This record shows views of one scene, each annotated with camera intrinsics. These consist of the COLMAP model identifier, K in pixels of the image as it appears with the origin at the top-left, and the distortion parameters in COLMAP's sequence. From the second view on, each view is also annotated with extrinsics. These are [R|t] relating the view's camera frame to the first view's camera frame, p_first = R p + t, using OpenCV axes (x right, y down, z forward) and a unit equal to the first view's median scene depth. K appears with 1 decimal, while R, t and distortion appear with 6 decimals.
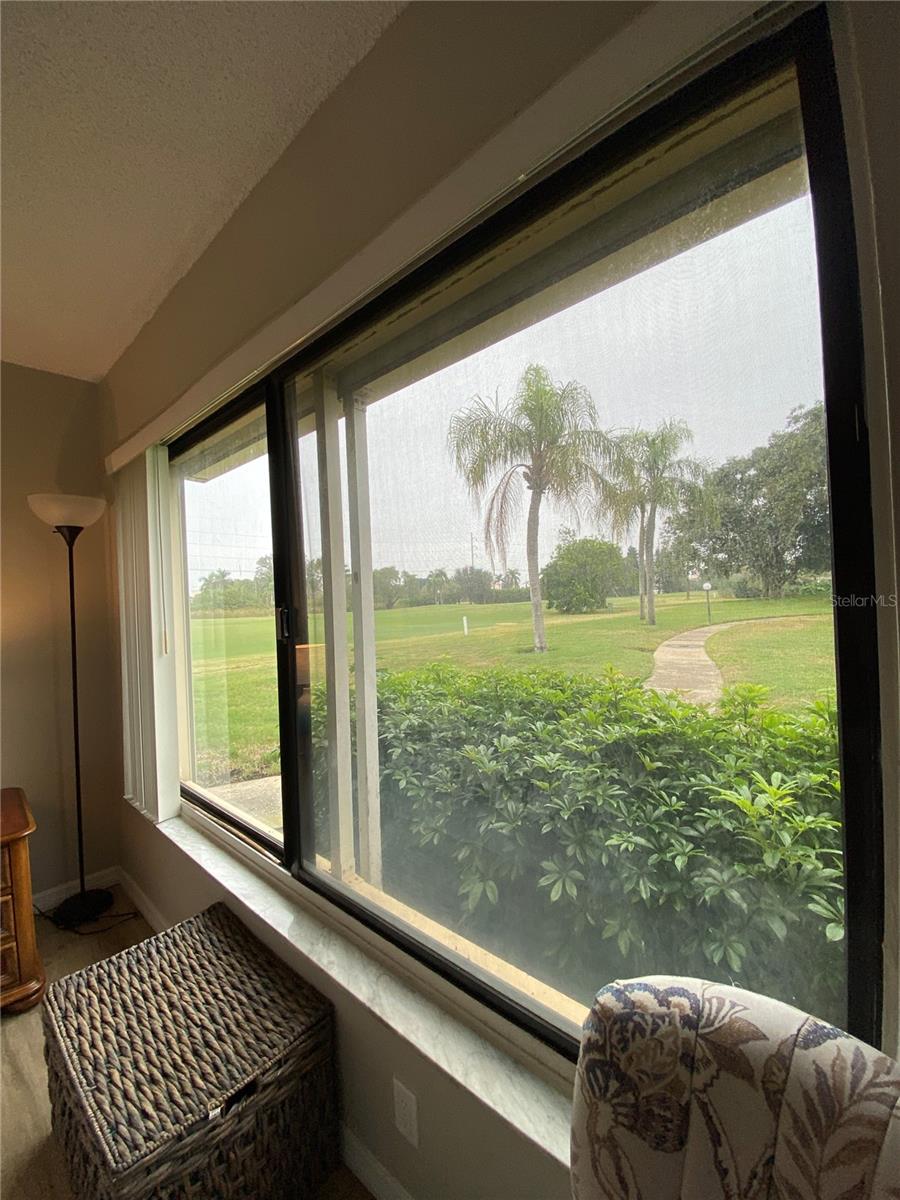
lens RADIAL K [[484.9, 0, 448.9], [0, 484.9, 602.5], [0, 0, 1]] dist [-0.013562, -0.001507]
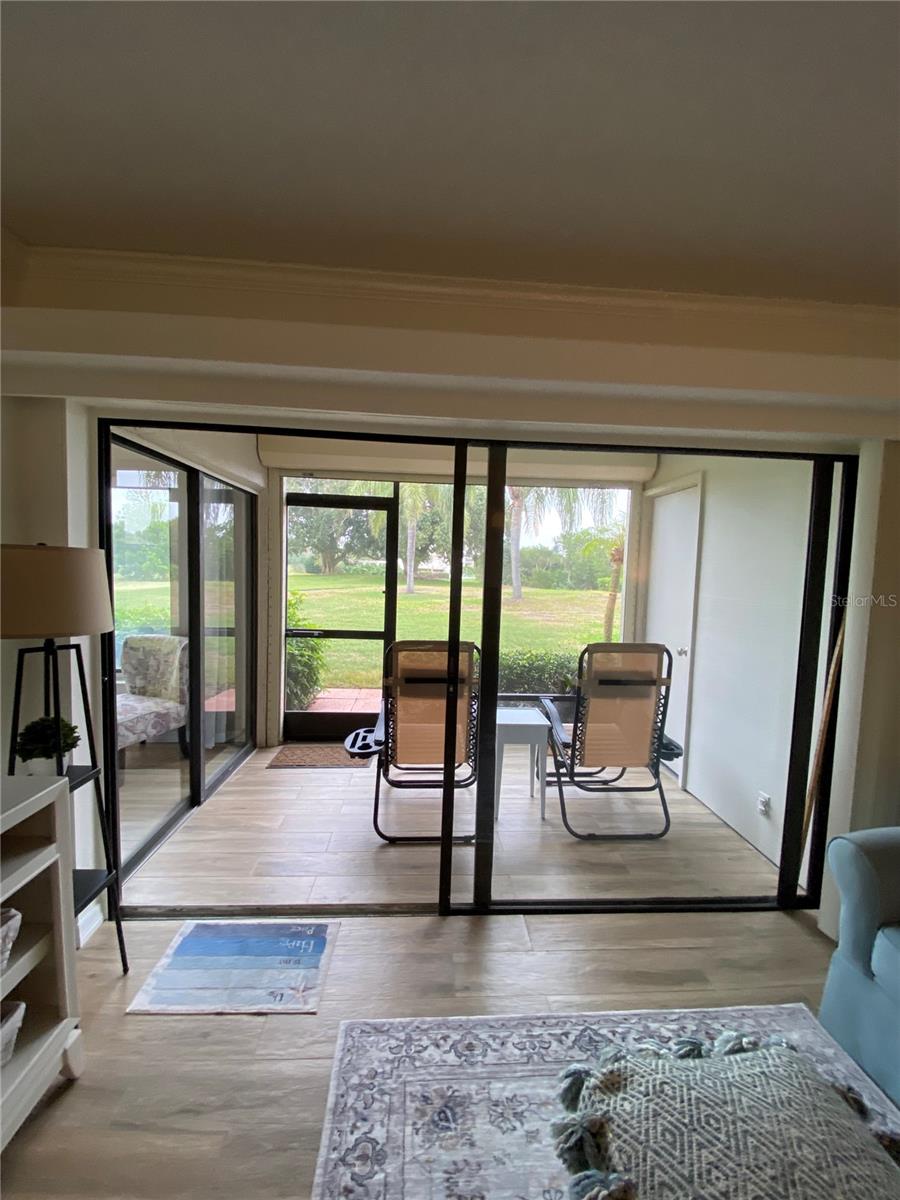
lens RADIAL K [[484.9, 0, 446.8], [0, 484.9, 597.3], [0, 0, 1]] dist [-0.013562, -0.001507]
pose [[0.690972, 0.017055, 0.722681, -0.055520], [-0.053957, 0.998150, 0.028034, -0.005823], [-0.720865, -0.058364, 0.690613, -0.258654]]
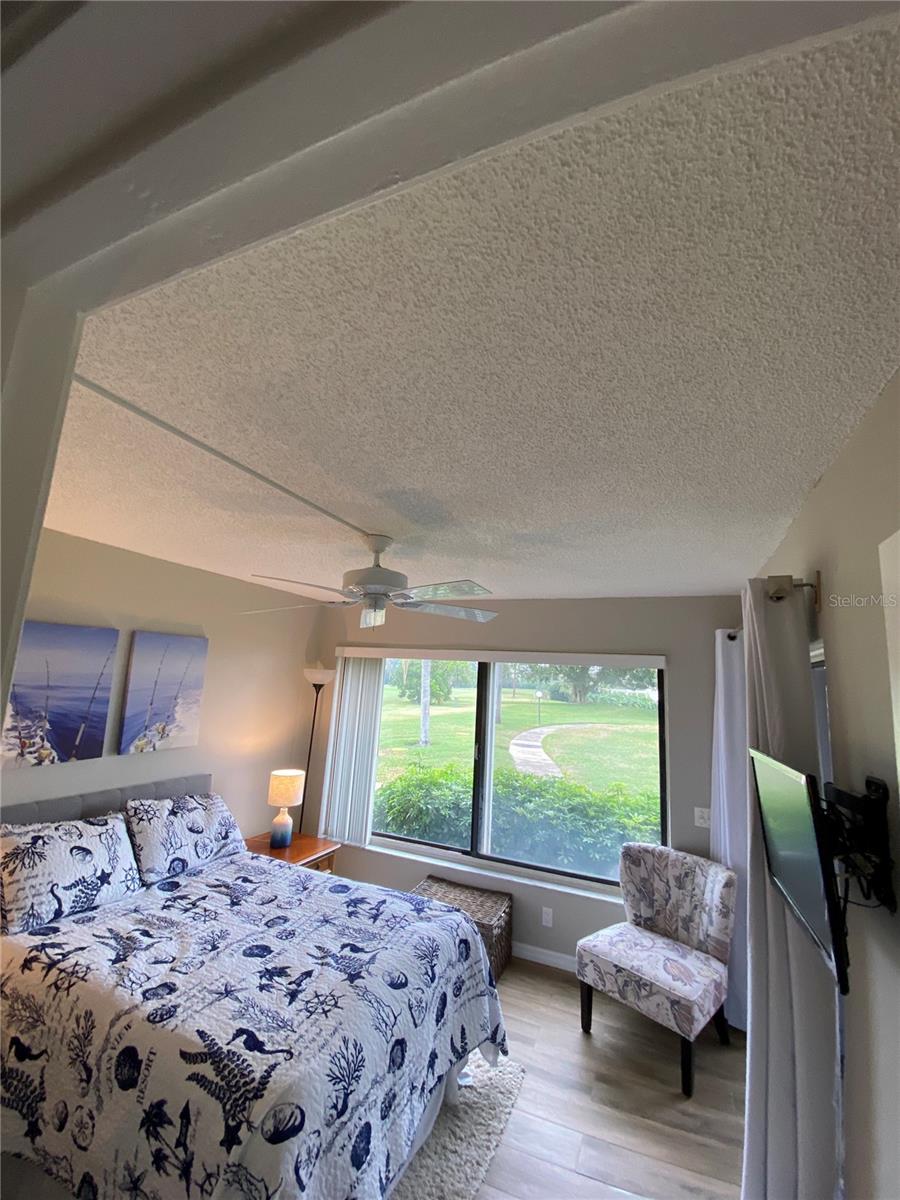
lens RADIAL K [[484.9, 0, 450.4], [0, 484.9, 599.8], [0, 0, 1]] dist [-0.013562, -0.001507]
pose [[0.936485, 0.152622, 0.315756, -0.141177], [-0.097192, 0.978020, -0.184474, -0.026752], [-0.336971, 0.142068, 0.930735, -0.146265]]
